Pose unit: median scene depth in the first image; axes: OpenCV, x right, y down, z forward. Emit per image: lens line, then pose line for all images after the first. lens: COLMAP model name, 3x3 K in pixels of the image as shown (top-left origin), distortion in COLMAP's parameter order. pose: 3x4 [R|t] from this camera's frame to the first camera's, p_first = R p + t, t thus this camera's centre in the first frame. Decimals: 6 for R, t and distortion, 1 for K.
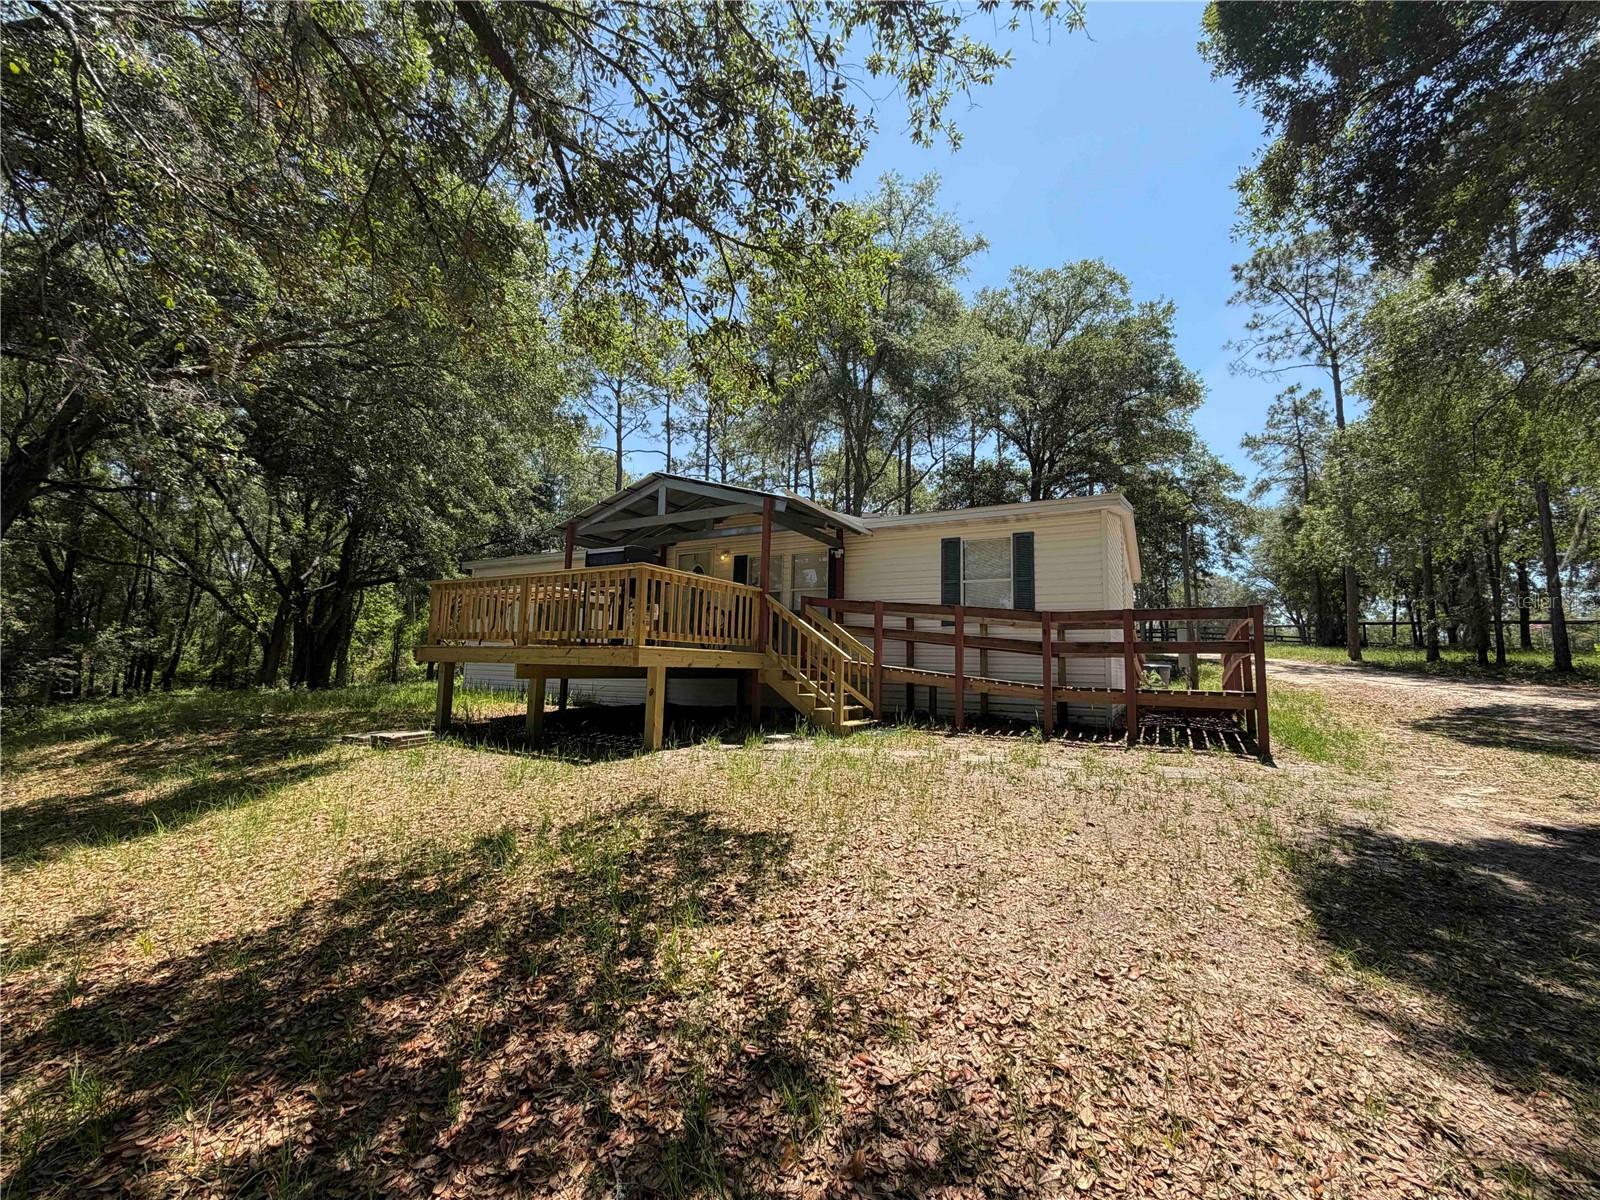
lens RADIAL K [[639.1, 0, 798.8], [0, 639.1, 598.7], [0, 0, 1]] dist [-0.003801, -0.000258]
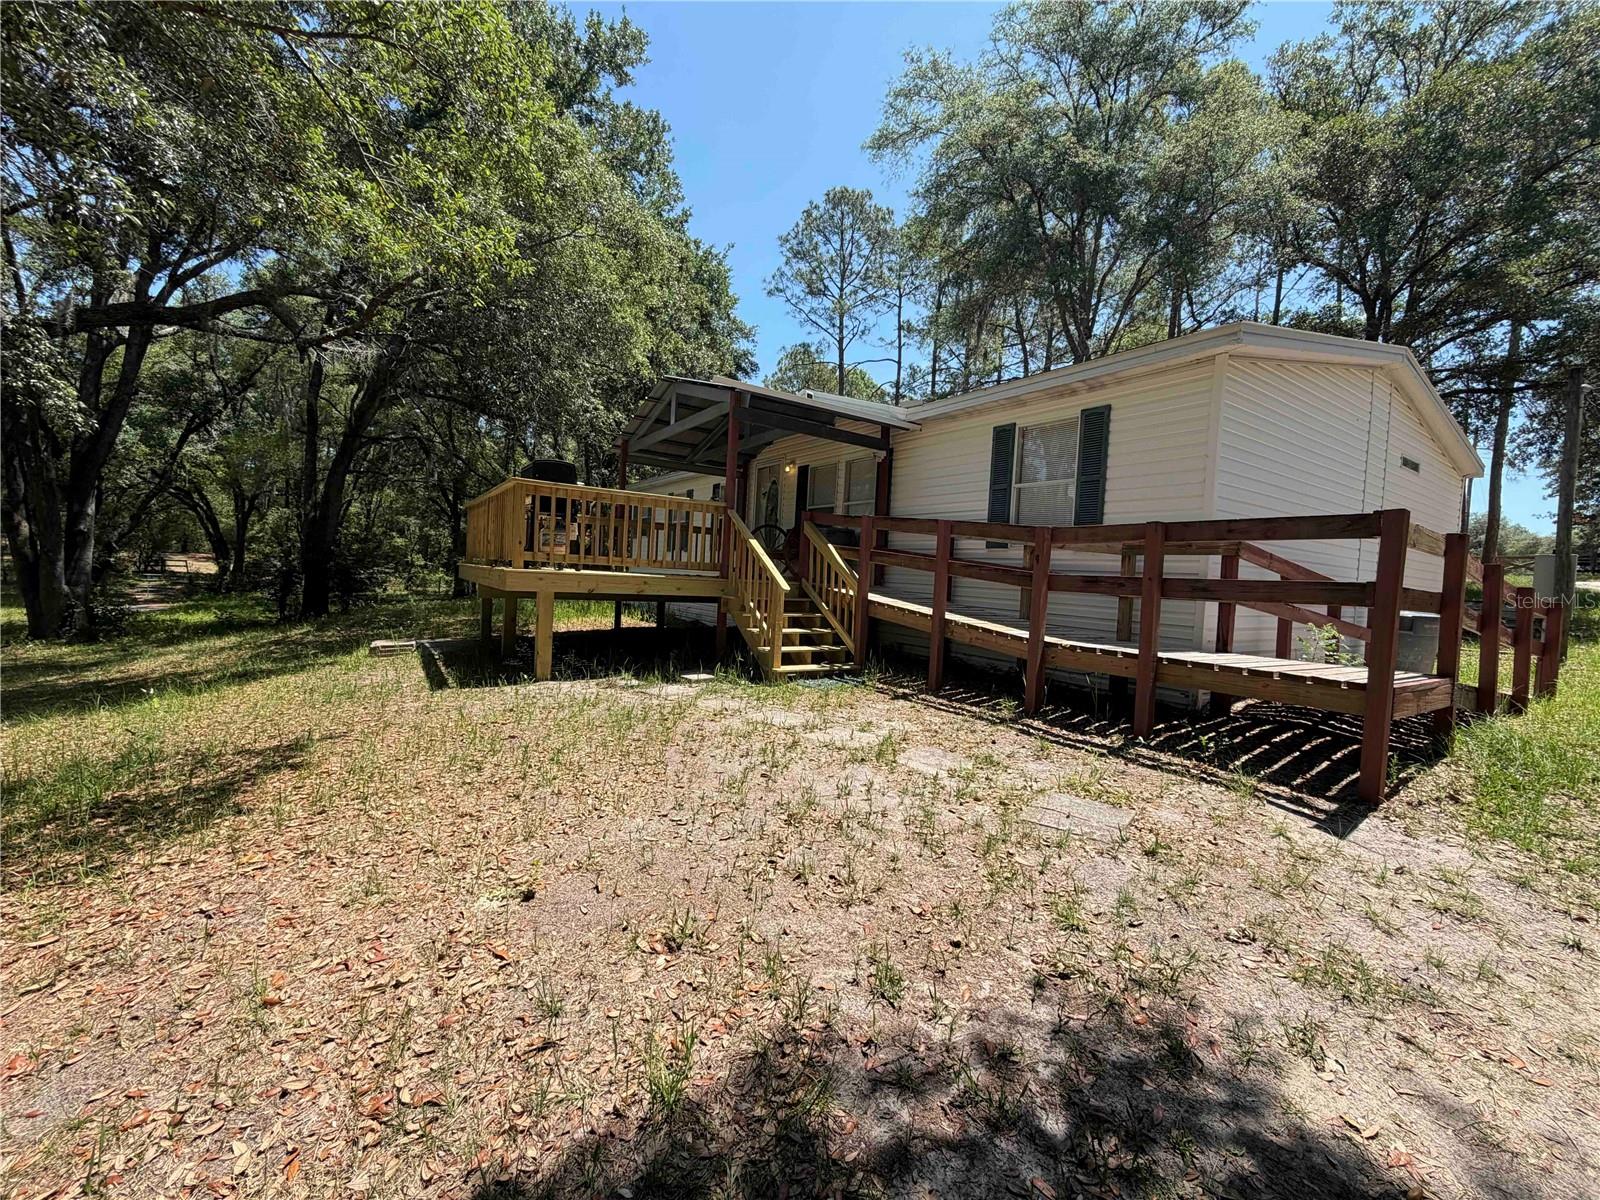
lens RADIAL K [[639.1, 0, 801.1], [0, 639.1, 596.3], [0, 0, 1]] dist [-0.003801, -0.000258]
pose [[0.890875, 0.042177, -0.452286, 0.366300], [0.013723, 0.992727, 0.119606, 0.006551], [0.454041, -0.112761, 0.883817, 0.243515]]
